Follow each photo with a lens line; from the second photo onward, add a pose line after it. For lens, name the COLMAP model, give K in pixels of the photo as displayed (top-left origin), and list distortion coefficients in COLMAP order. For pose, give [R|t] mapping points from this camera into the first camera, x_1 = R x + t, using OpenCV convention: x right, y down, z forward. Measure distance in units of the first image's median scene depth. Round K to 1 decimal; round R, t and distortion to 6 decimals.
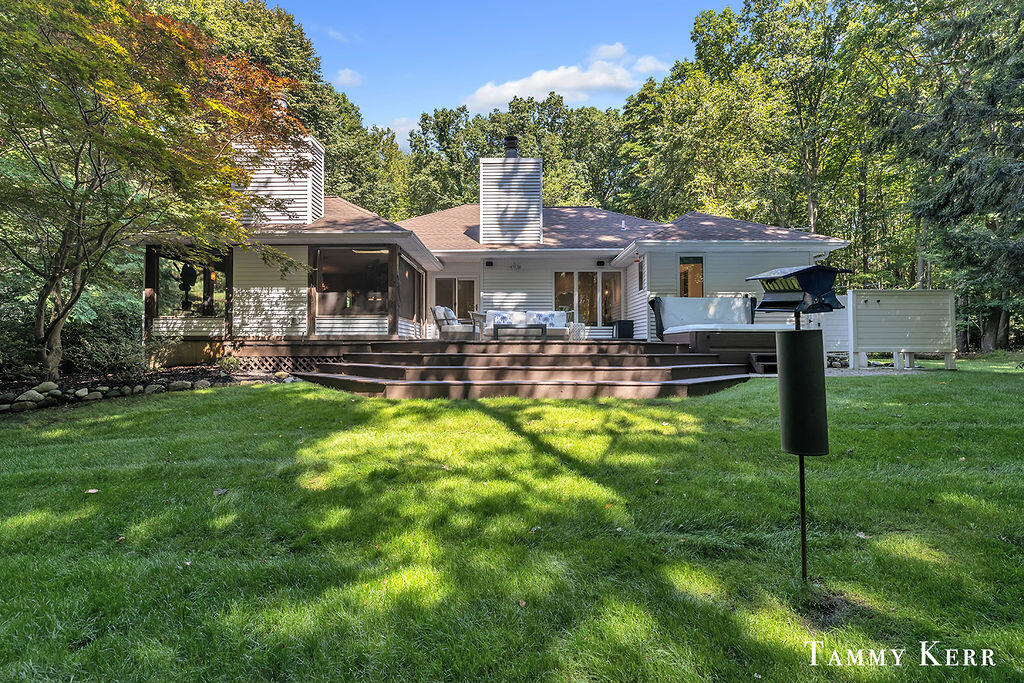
lens RADIAL K [[490.2, 0, 512.0], [0, 490.2, 341.5], [0, 0, 1]] dist [0.001072, 0.000056]
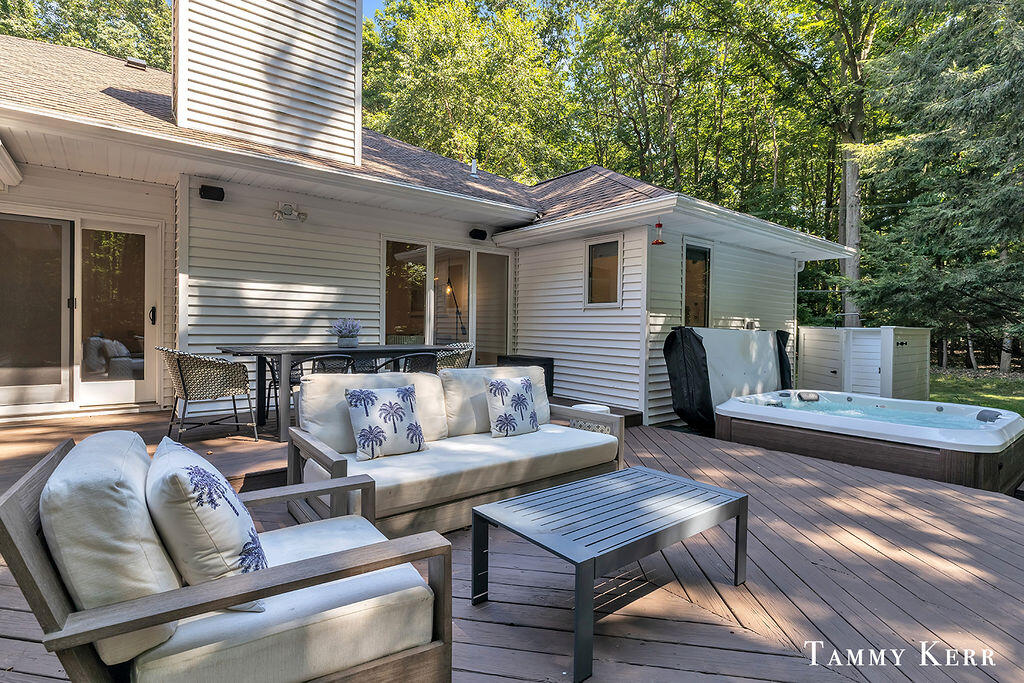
lens RADIAL K [[507.5, 0, 510.4], [0, 507.5, 327.7], [0, 0, 1]] dist [0.000534, 0.000017]
pose [[0.768689, 0.016573, 0.639408, -0.112440], [-0.026751, 0.999623, 0.006251, -0.071730], [-0.639063, -0.021910, 0.768842, 0.591338]]
